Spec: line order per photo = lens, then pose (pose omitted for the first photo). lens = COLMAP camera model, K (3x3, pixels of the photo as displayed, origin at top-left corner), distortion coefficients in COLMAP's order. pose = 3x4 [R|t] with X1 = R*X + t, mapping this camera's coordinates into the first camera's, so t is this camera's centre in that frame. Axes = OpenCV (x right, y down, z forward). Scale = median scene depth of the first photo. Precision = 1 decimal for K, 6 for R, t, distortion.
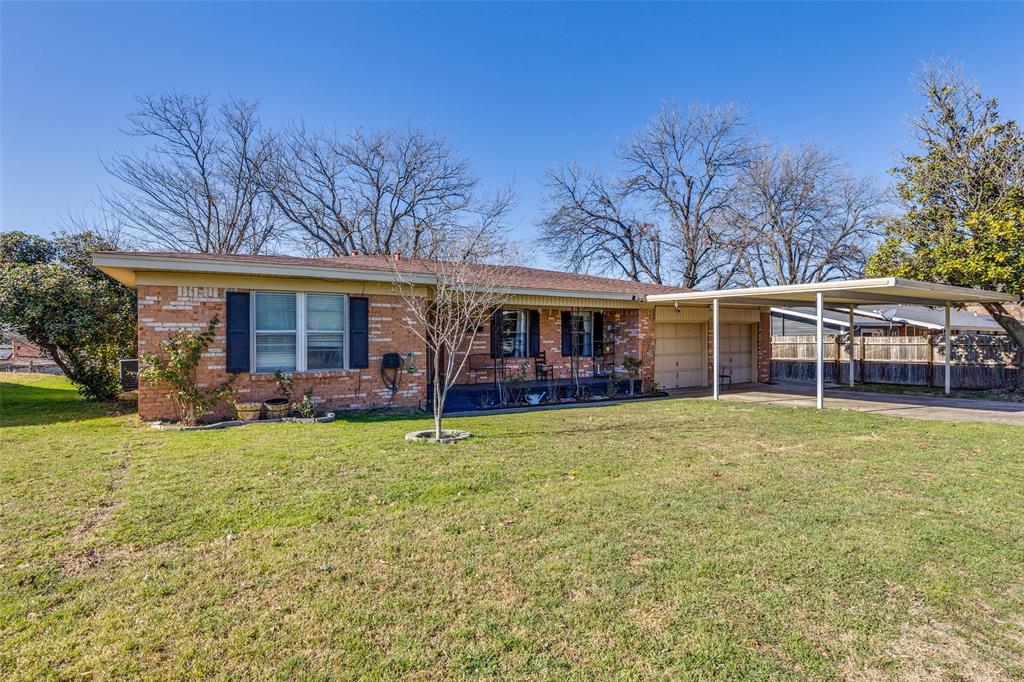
lens RADIAL K [[537.9, 0, 513.4], [0, 537.9, 341.5], [0, 0, 1]] dist [-0.000615, -0.000416]
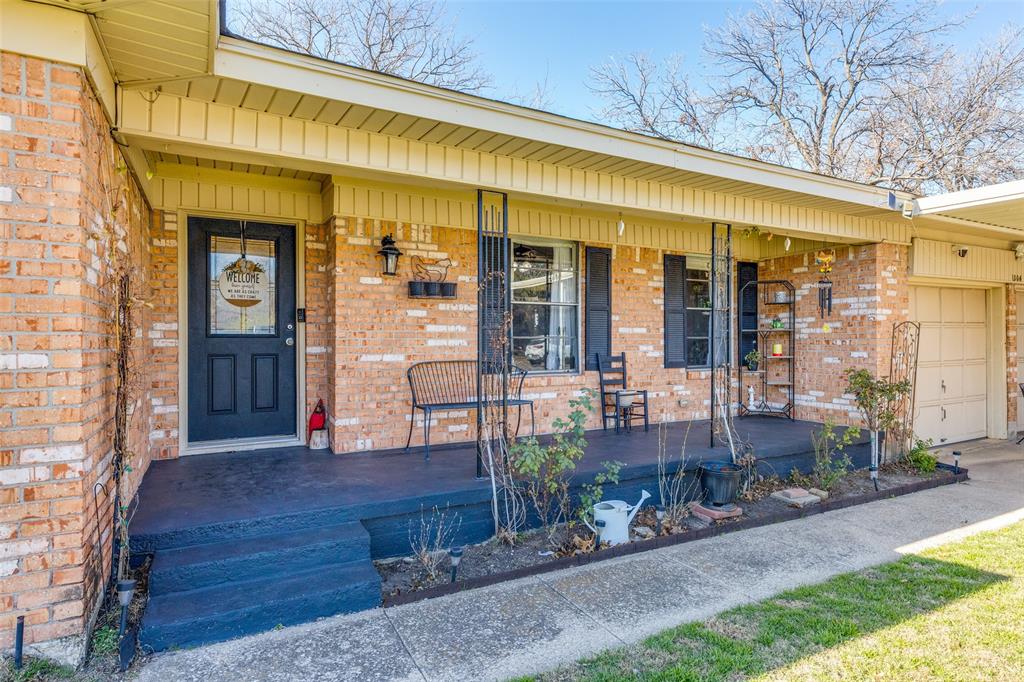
lens RADIAL K [[573.2, 0, 514.0], [0, 573.2, 337.6], [0, 0, 1]] dist [0.012878, 0.000958]
pose [[0.998349, 0.000344, -0.057434, 0.003058], [-0.001150, 0.999901, -0.014004, 0.012028], [0.057423, 0.014047, 0.998251, 0.591132]]
